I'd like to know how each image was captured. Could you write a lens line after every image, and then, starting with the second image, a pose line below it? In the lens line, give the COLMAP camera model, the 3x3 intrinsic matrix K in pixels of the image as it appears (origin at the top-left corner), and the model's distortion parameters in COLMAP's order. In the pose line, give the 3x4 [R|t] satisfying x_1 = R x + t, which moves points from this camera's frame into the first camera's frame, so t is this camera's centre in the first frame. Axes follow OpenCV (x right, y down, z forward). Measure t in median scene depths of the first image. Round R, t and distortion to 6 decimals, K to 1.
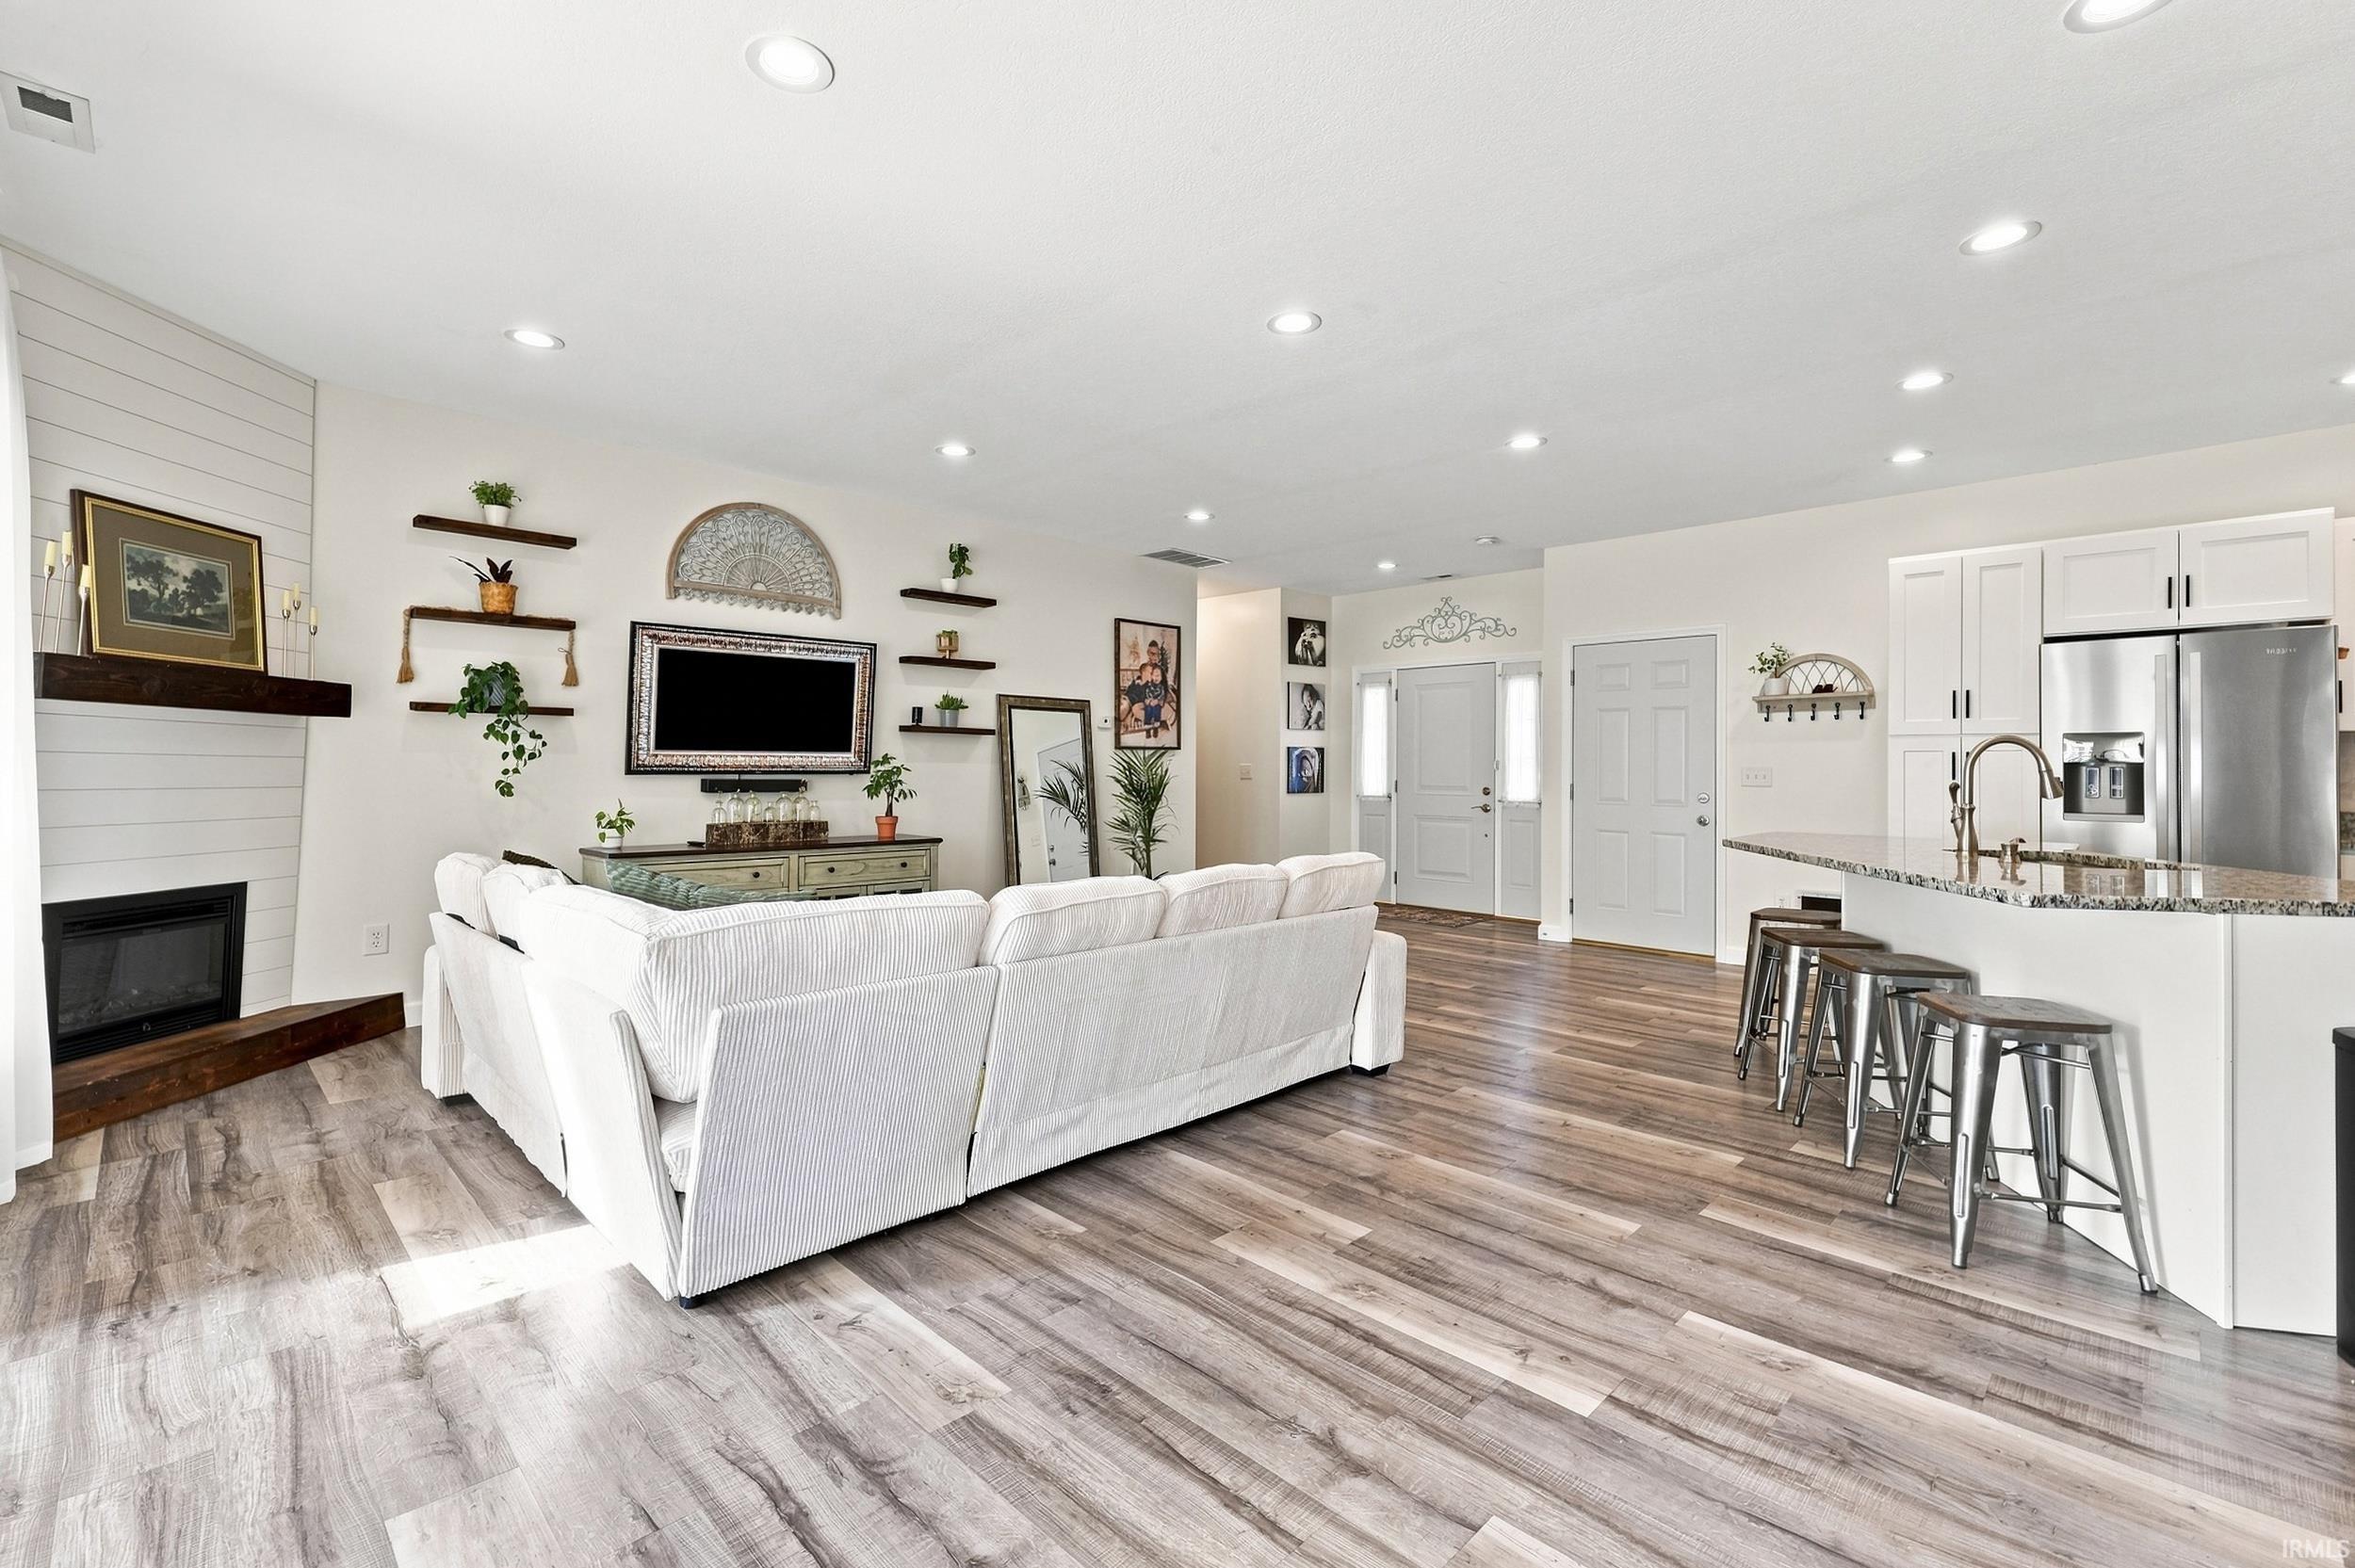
lens RADIAL K [[1017.0, 0, 1175.3], [0, 1017.0, 759.2], [0, 0, 1]] dist [-0.000641, -0.000209]
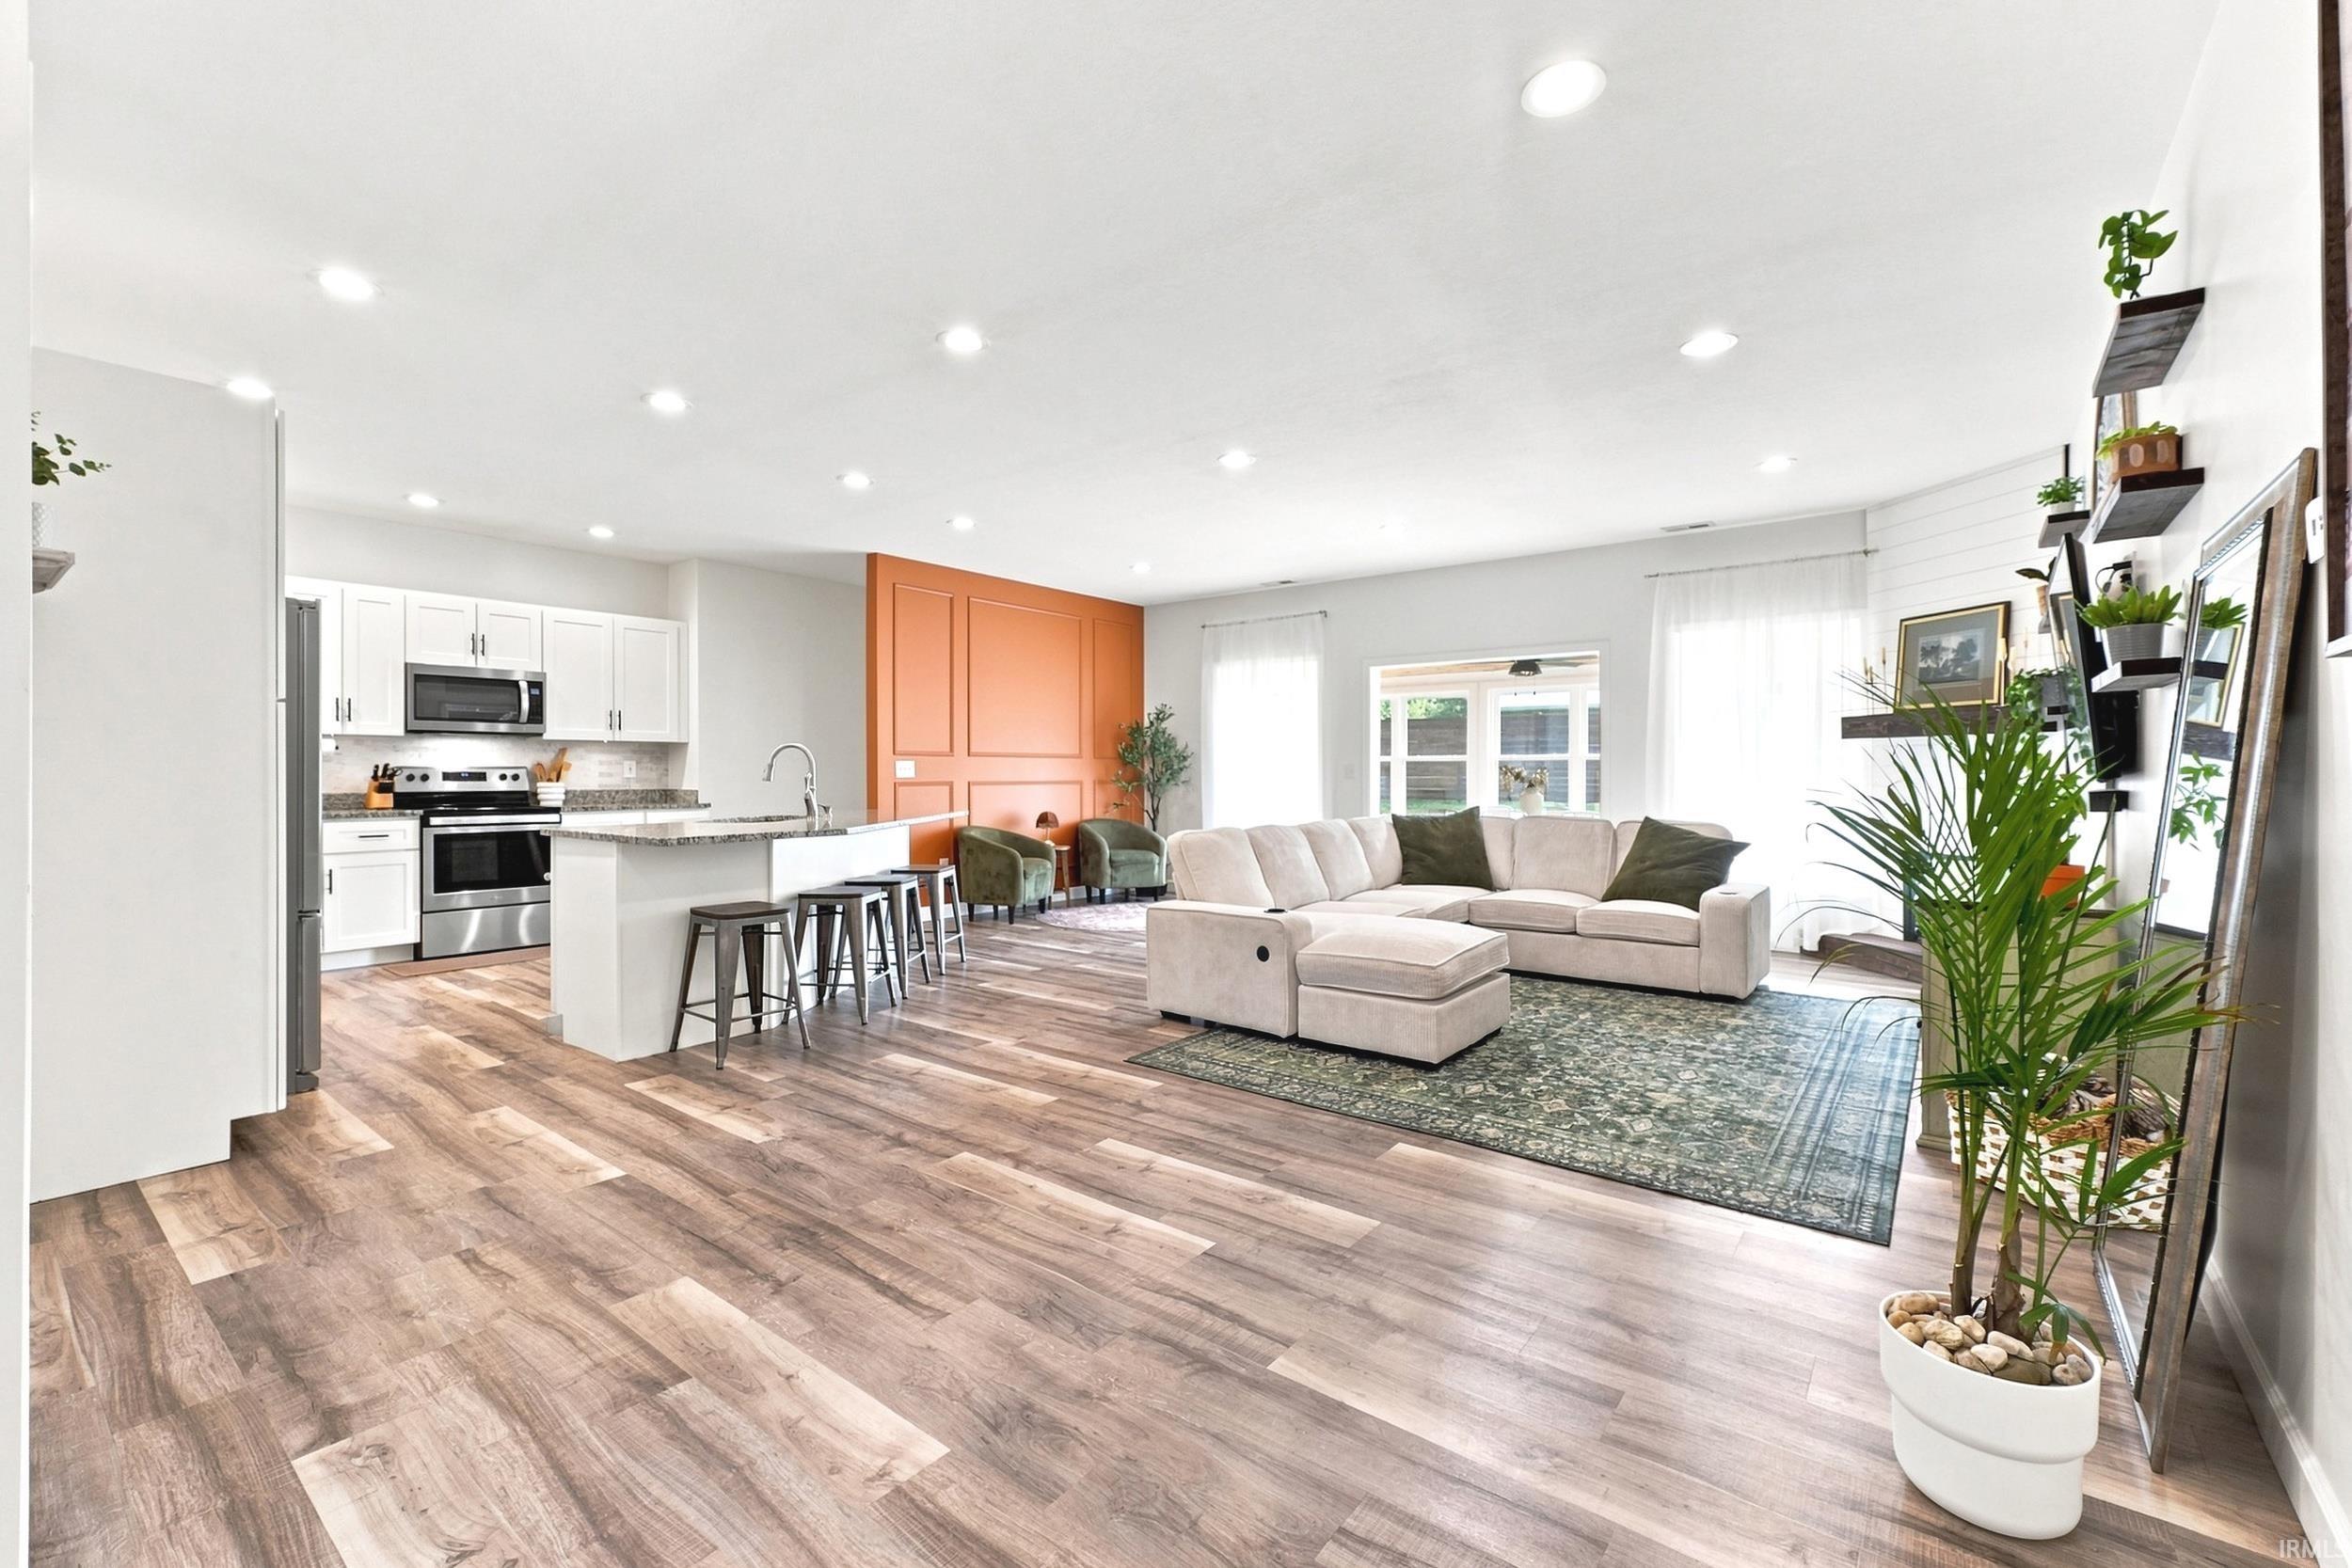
lens RADIAL K [[994.2, 0, 1168.2], [0, 994.2, 771.9], [0, 0, 1]] dist [-0.001522, -0.000200]
pose [[-0.993439, -0.009612, -0.113961, 0.211096], [-0.008386, 0.999902, -0.011225, 0.018103], [0.114058, -0.010196, -0.993422, 1.371942]]
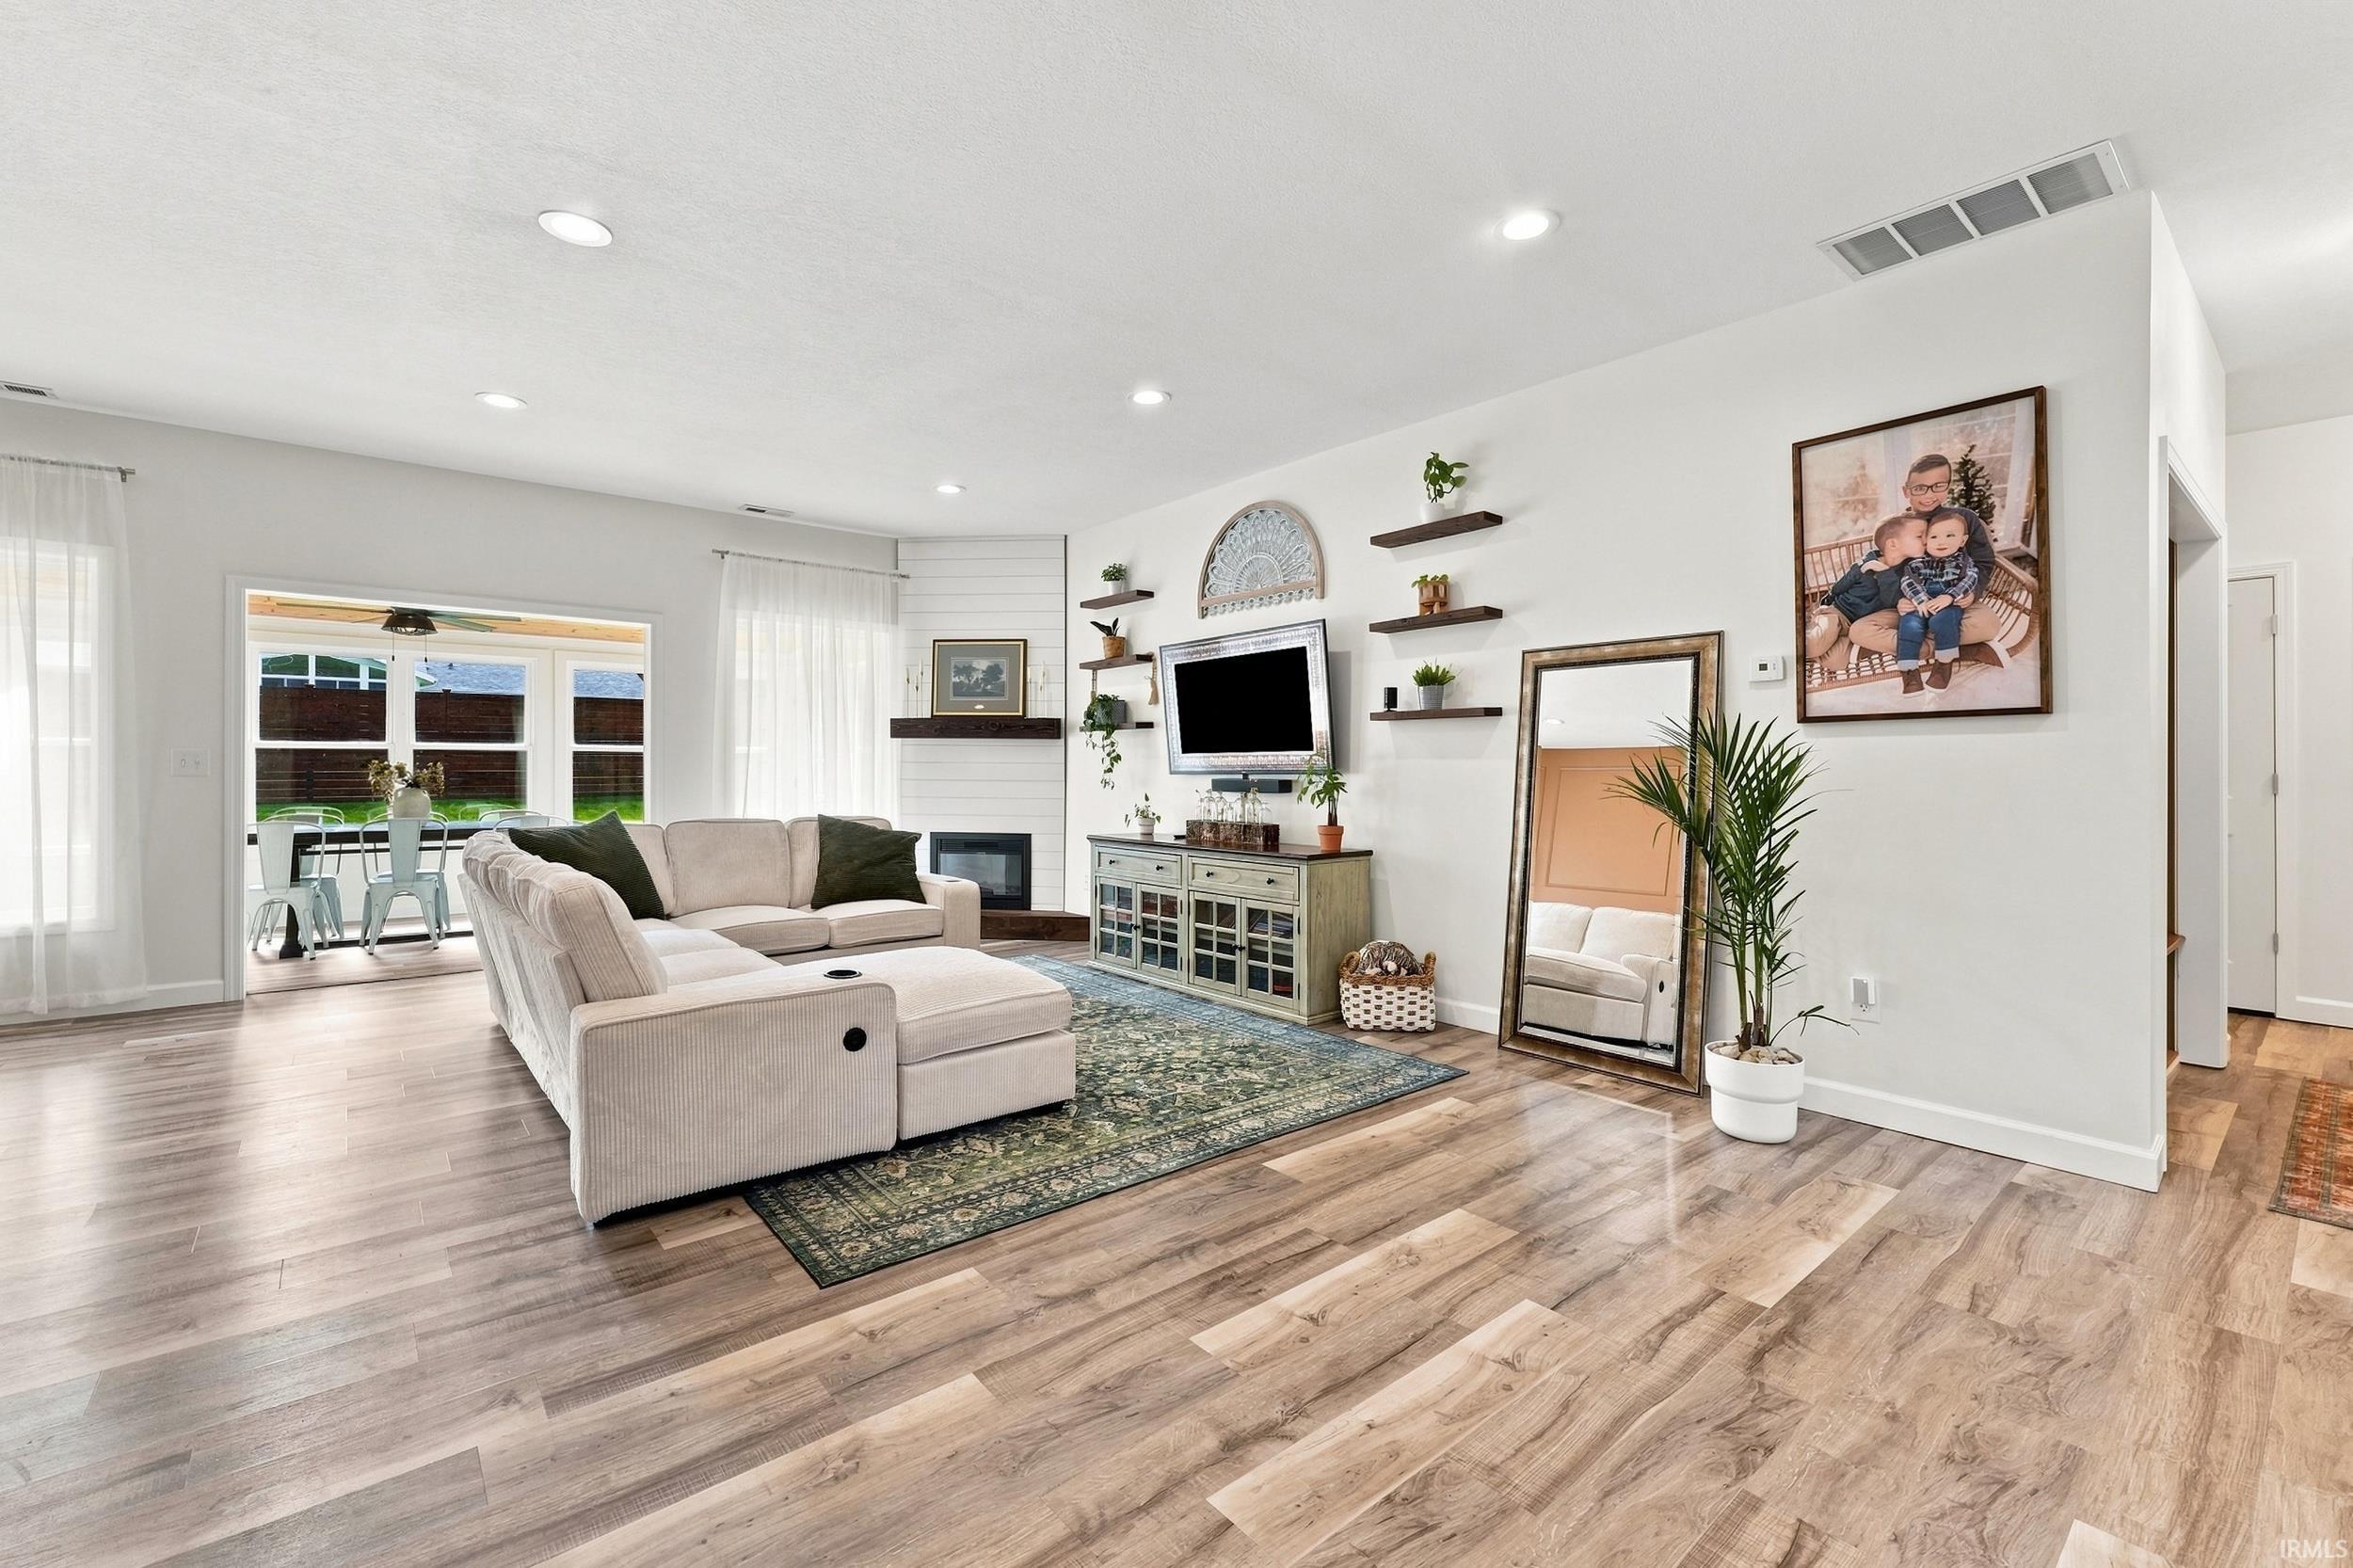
lens RADIAL K [[991.7, 0, 1174.5], [0, 991.7, 771.5], [0, 0, 1]] dist [0.002880, -0.000413]
pose [[-0.090719, -0.005913, -0.995859, 0.503242], [0.007221, 0.999952, -0.006595, 0.015683], [0.995850, -0.007789, -0.090672, 0.896275]]
